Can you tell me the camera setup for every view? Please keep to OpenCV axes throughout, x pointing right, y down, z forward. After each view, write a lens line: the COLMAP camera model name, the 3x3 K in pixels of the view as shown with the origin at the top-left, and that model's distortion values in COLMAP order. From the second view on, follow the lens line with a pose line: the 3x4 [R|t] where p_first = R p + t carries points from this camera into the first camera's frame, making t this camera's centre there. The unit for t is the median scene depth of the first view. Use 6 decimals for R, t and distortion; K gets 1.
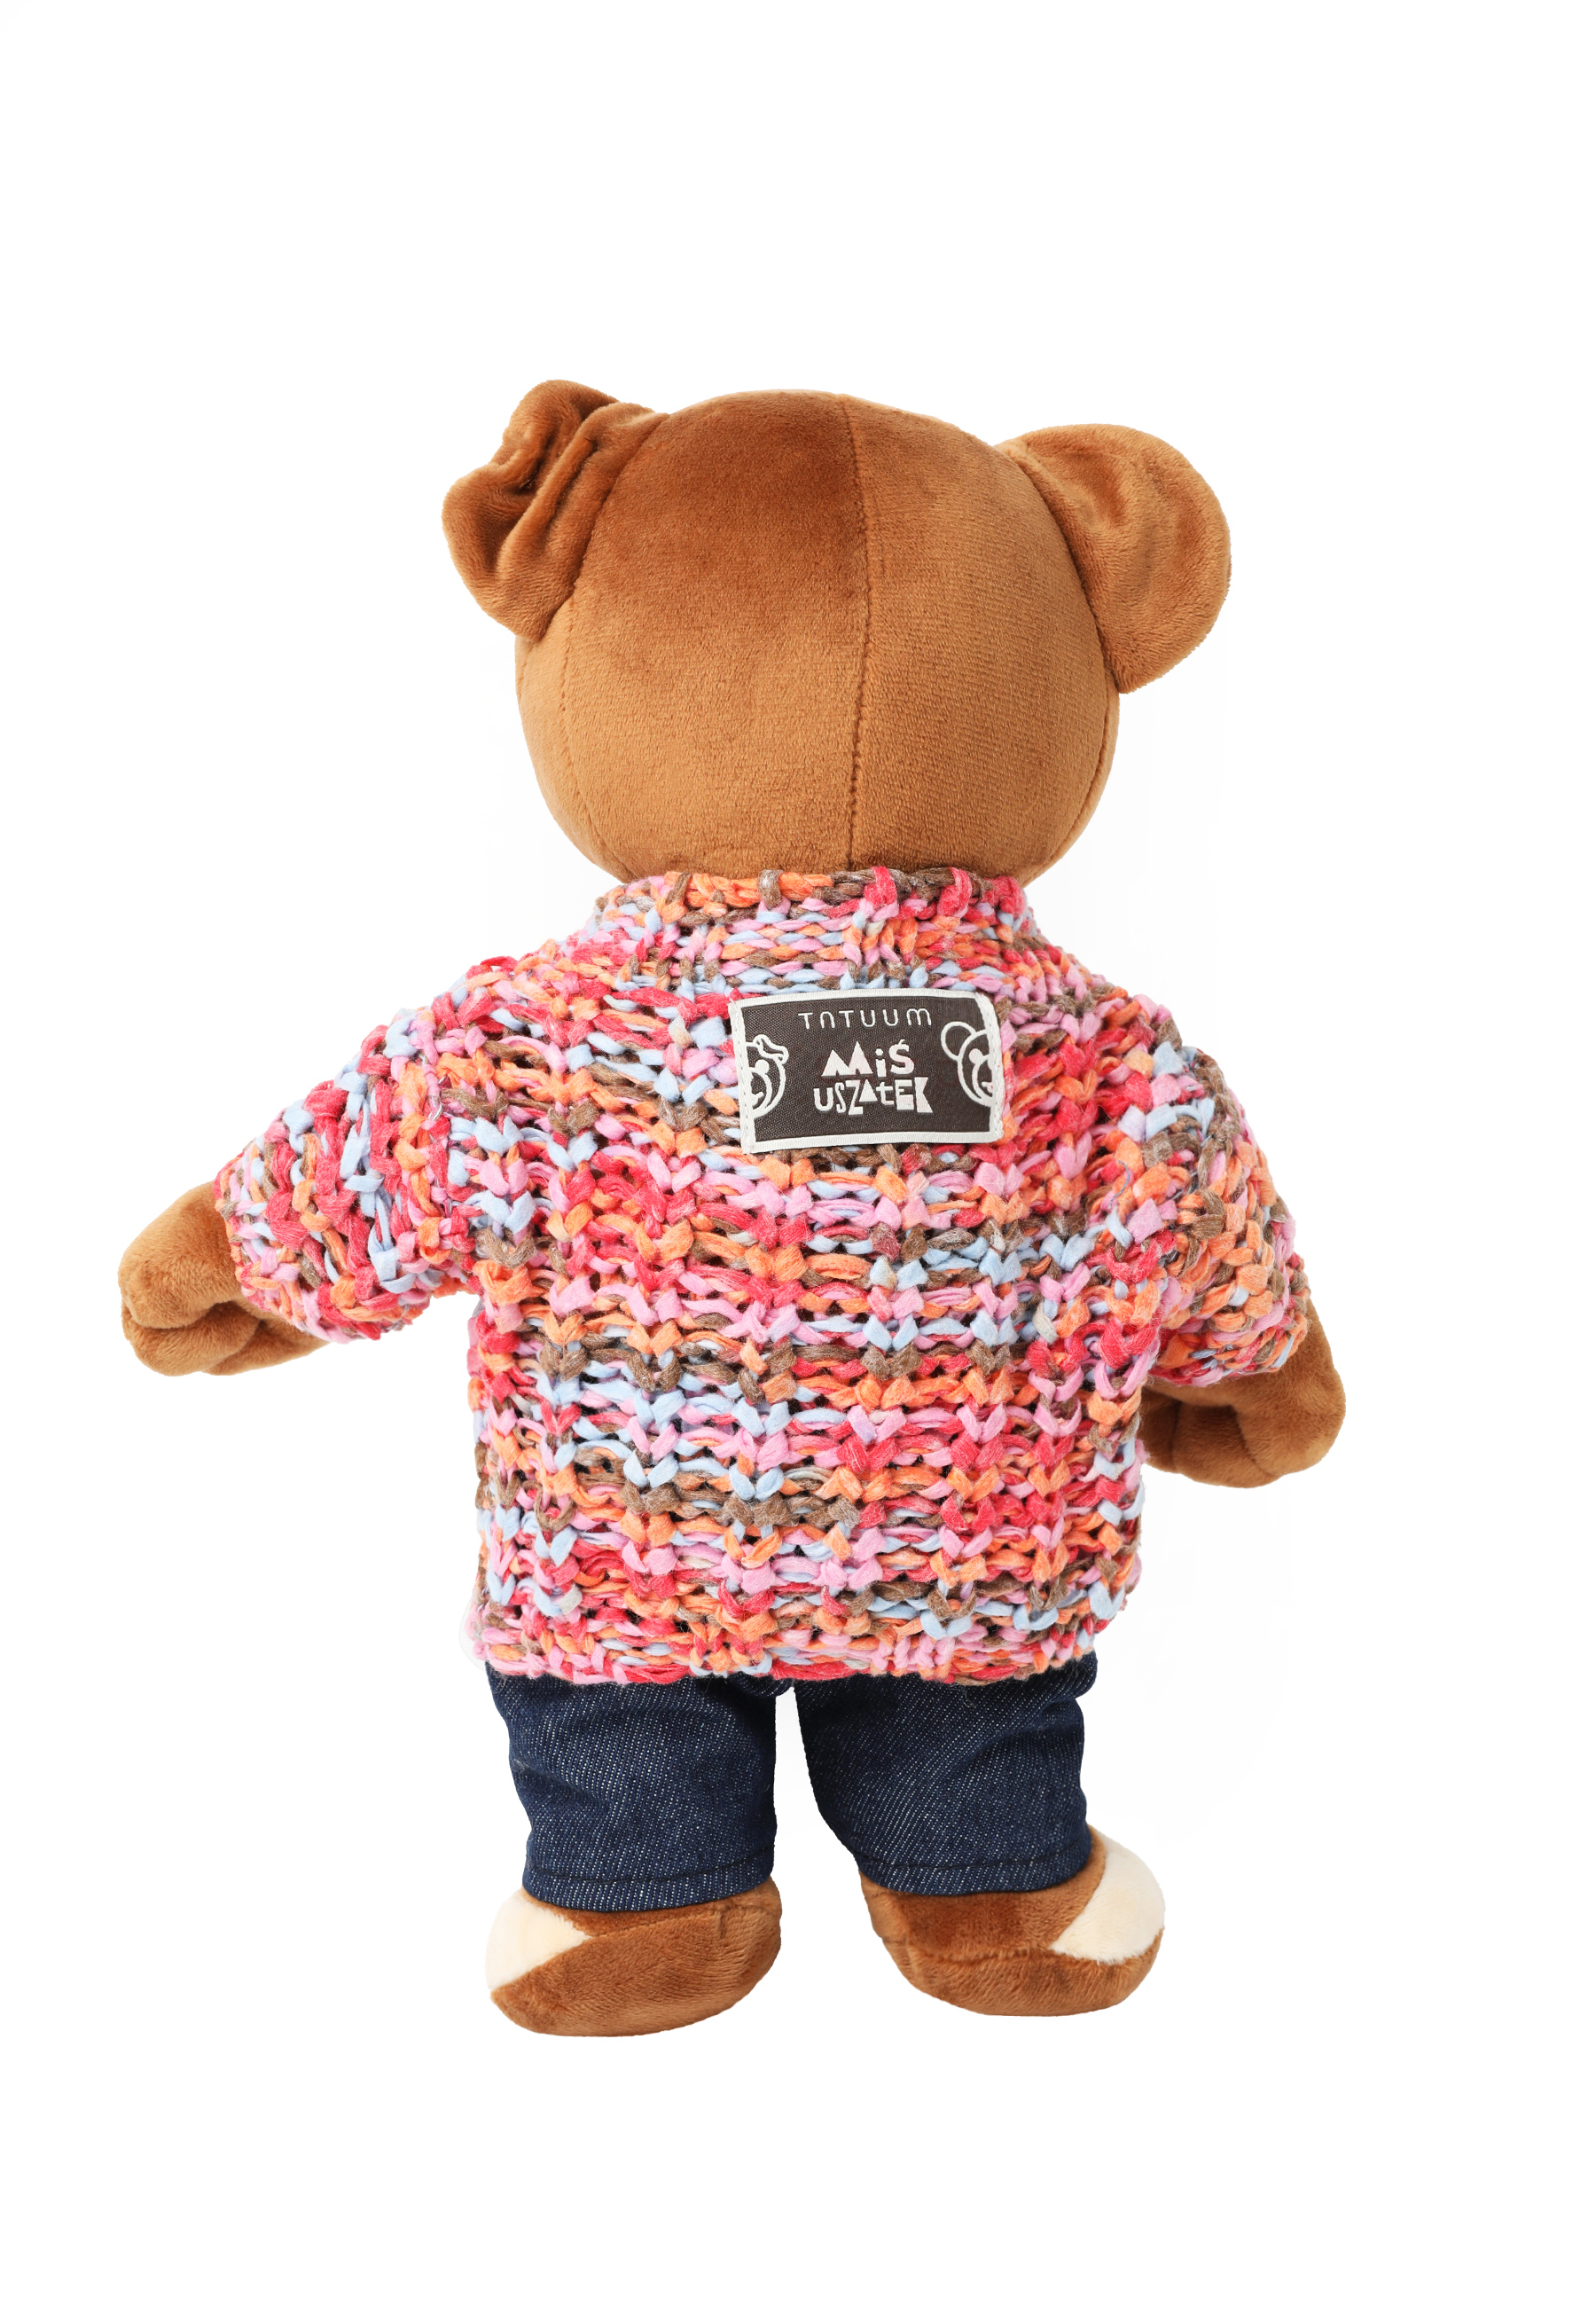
lens RADIAL K [[4275.0, 0, 800.7], [0, 4275.0, 1153.7], [0, 0, 1]] dist [-0.540396, 0.000000]
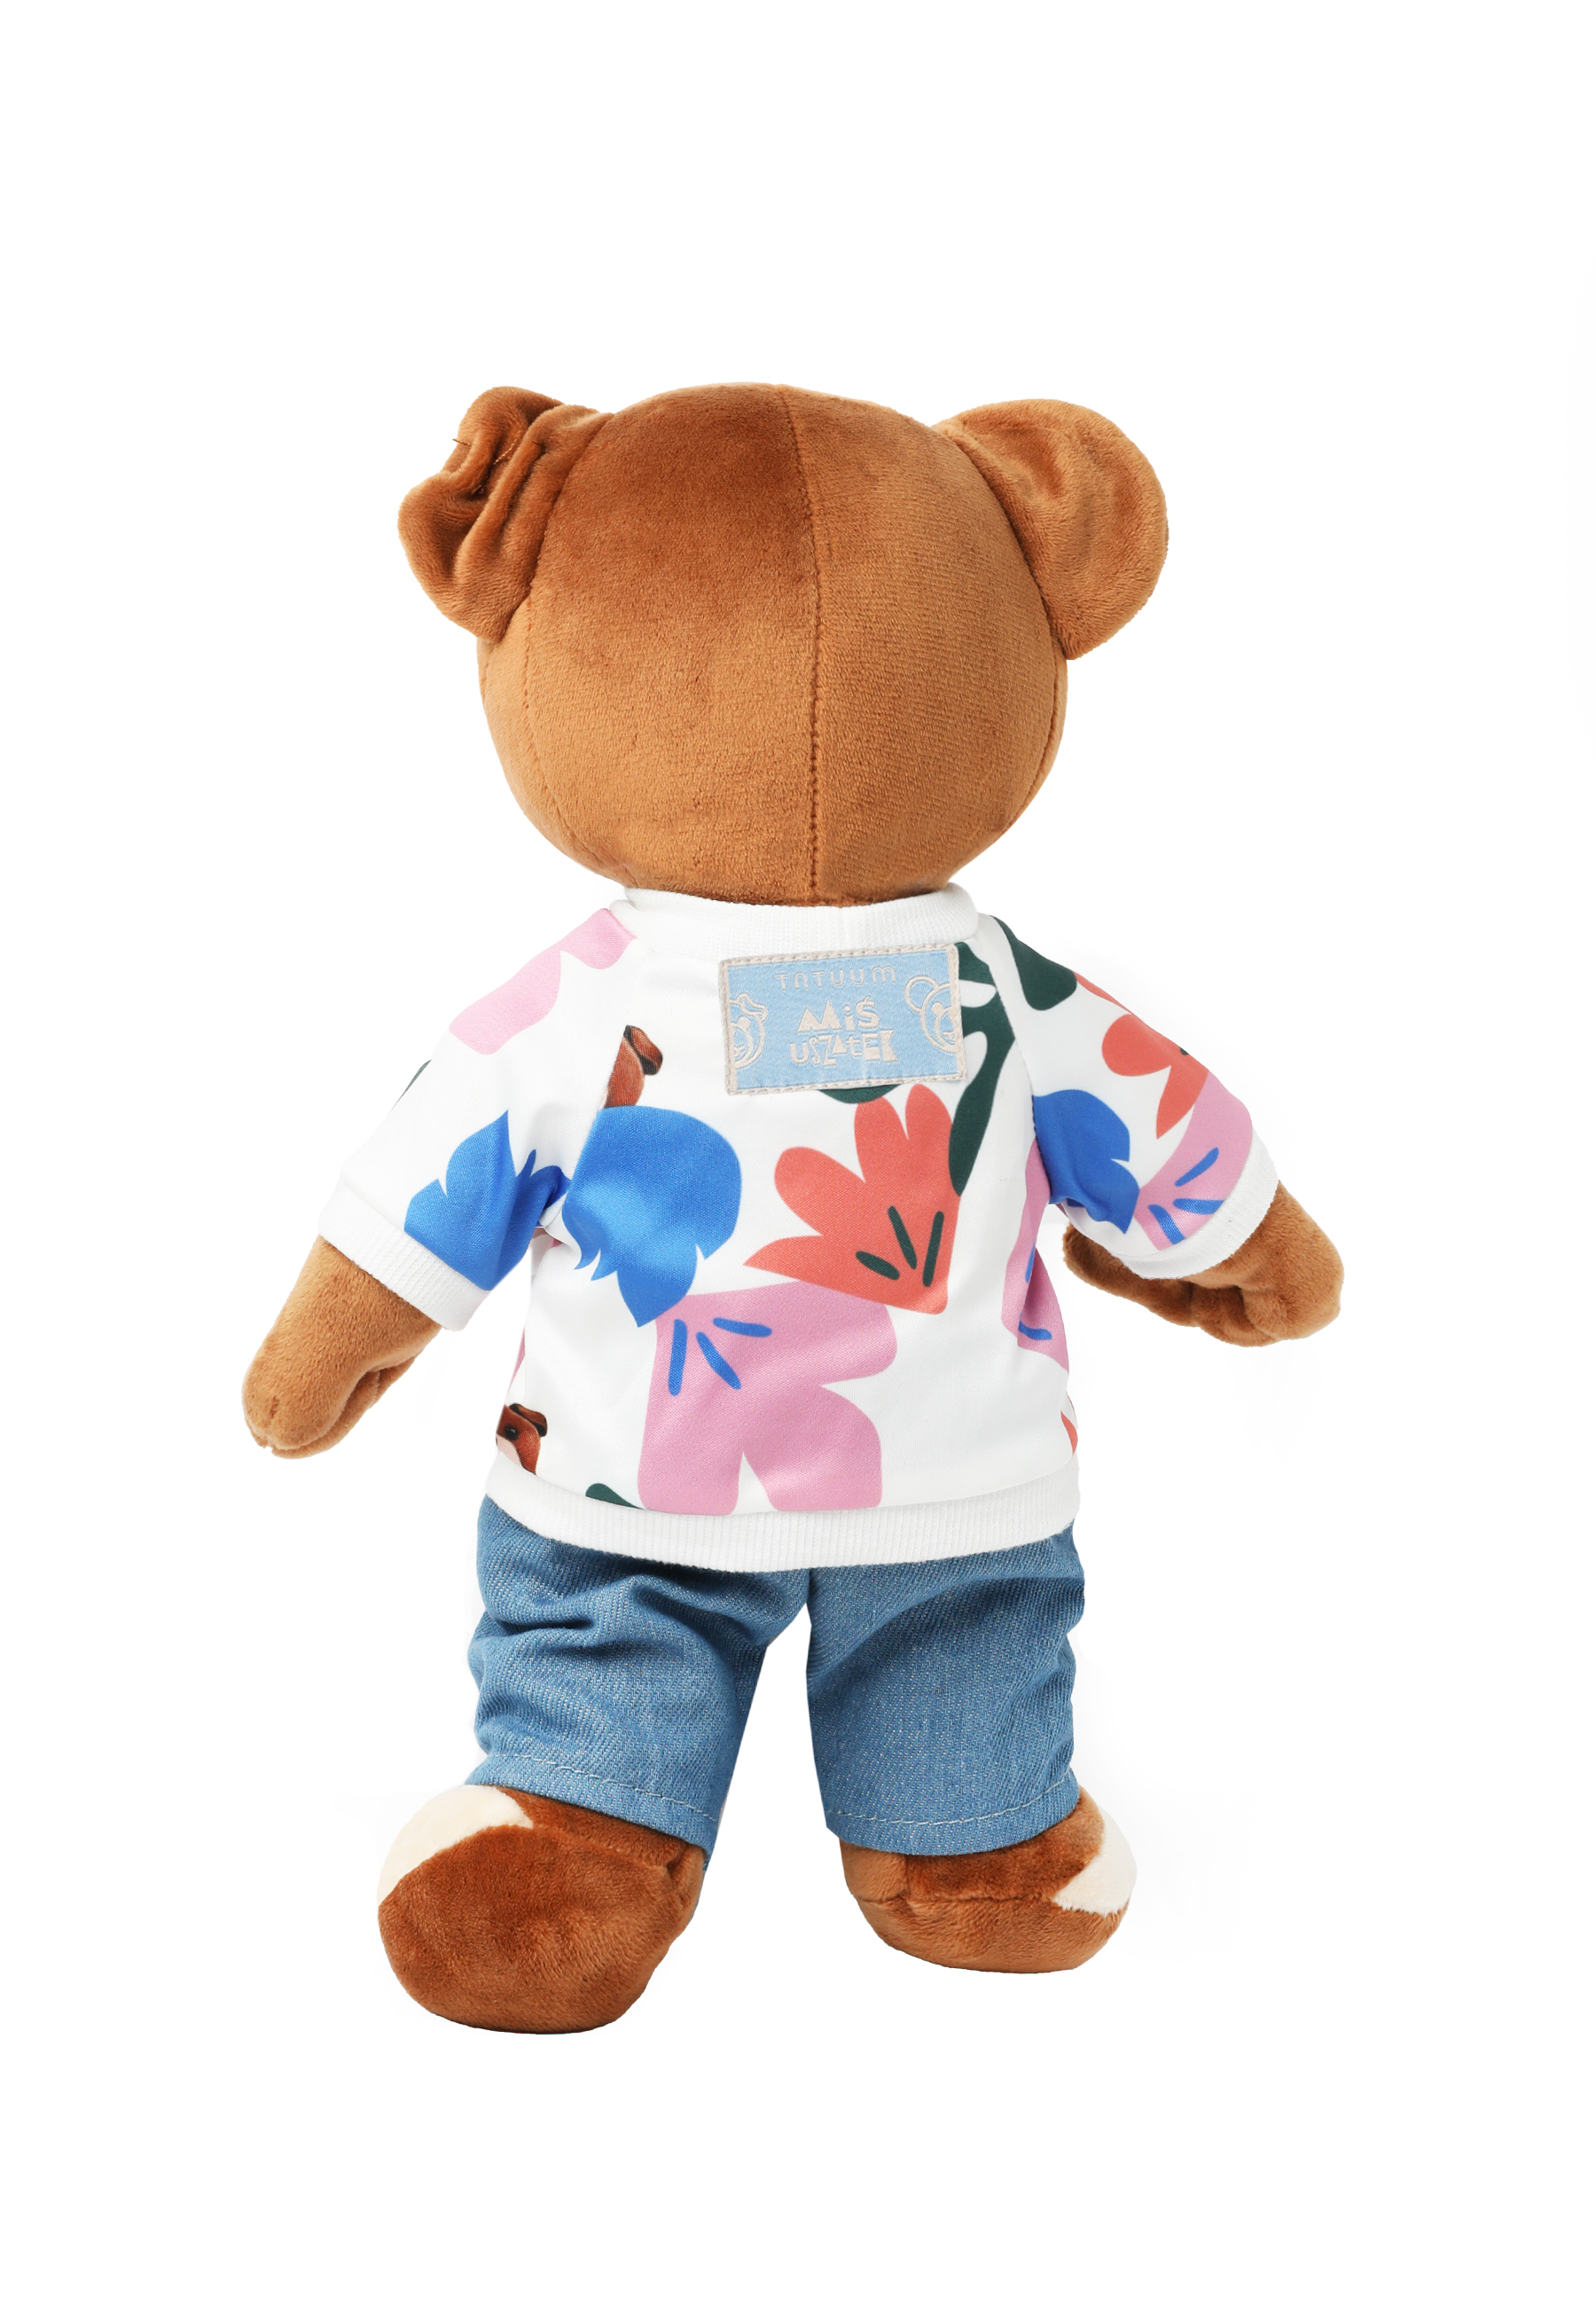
lens RADIAL K [[4801.2, 0, 798.0], [0, 4801.2, 1153.3], [0, 0, 1]] dist [-0.164691, 0.000000]
pose [[0.998306, -0.058055, 0.003915, -0.001344], [0.058030, 0.998296, 0.006209, -0.000362], [-0.004268, -0.005972, 0.999973, -0.165666]]
